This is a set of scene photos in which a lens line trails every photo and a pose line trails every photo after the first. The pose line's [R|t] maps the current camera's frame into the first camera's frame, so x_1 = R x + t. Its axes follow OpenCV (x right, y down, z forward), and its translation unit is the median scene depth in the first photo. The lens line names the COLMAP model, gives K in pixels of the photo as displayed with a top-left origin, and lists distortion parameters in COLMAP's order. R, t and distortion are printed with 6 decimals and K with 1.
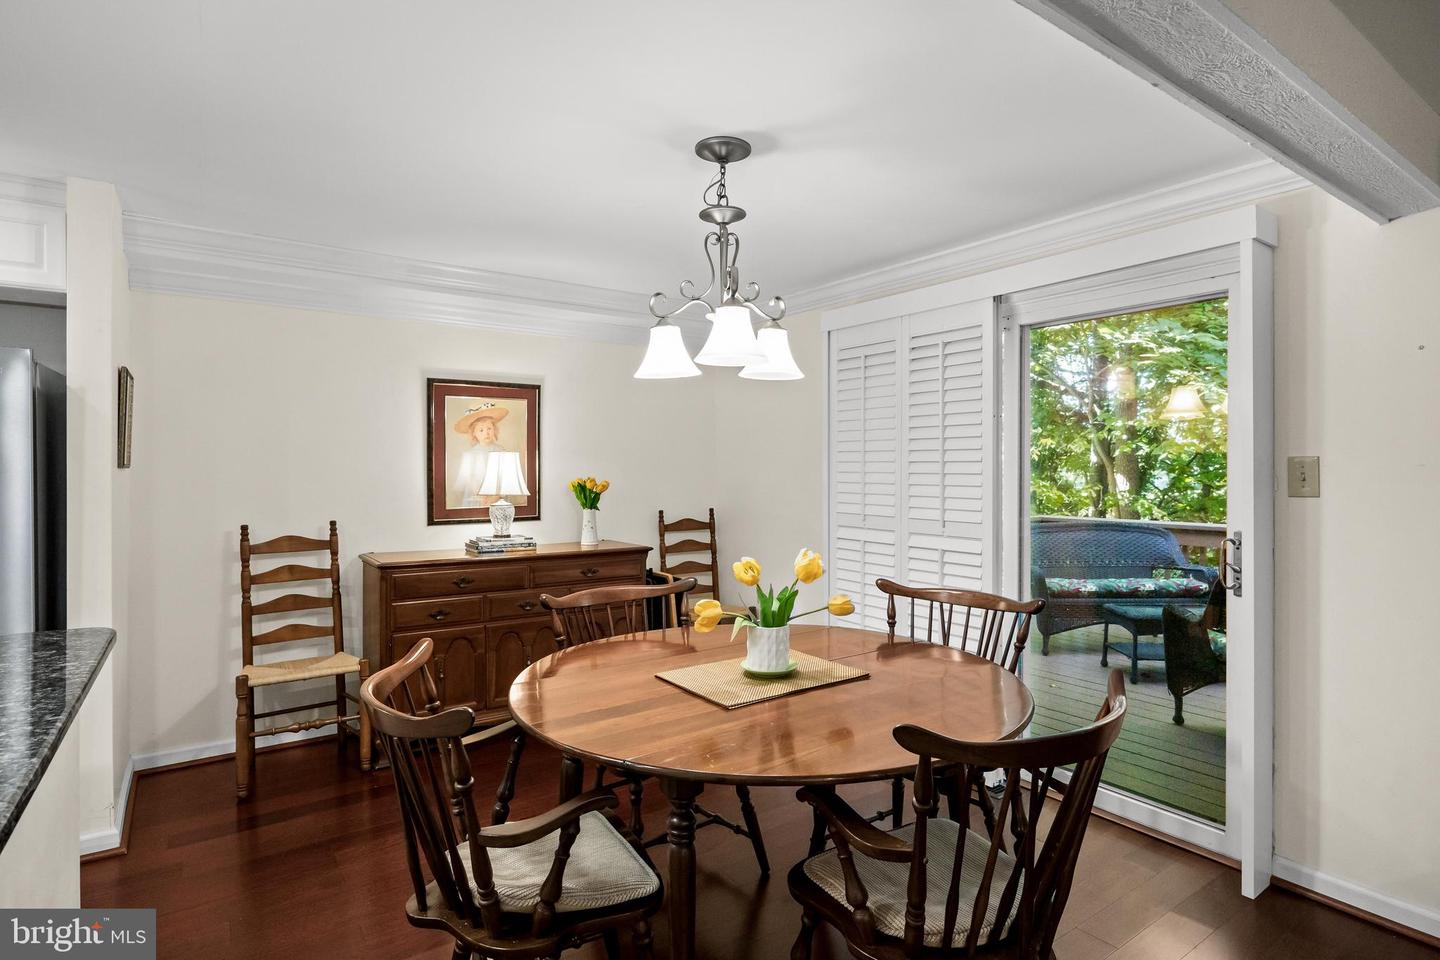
lens RADIAL K [[740.0, 0, 715.1], [0, 740.0, 466.9], [0, 0, 1]] dist [0.003098, 0.000365]
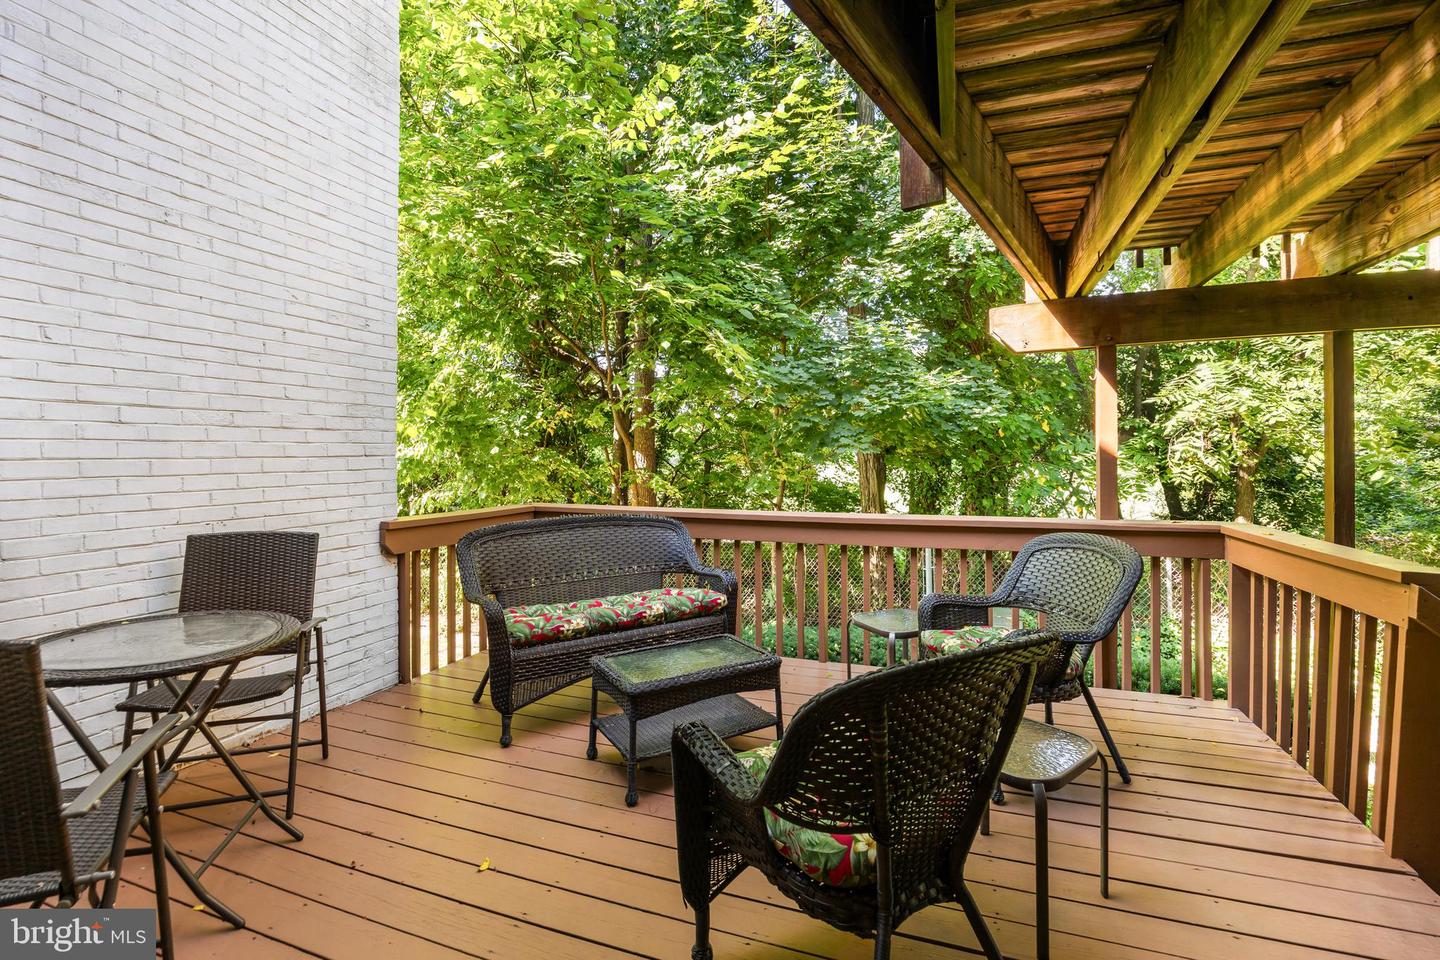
lens RADIAL K [[660.9, 0, 717.6], [0, 660.9, 468.8], [0, 0, 1]] dist [-0.000858, -0.000031]
pose [[0.821176, -0.009998, 0.570587, 0.157852], [-0.008579, 0.999517, 0.029860, 0.007263], [-0.570610, -0.029416, 0.820694, 0.261185]]
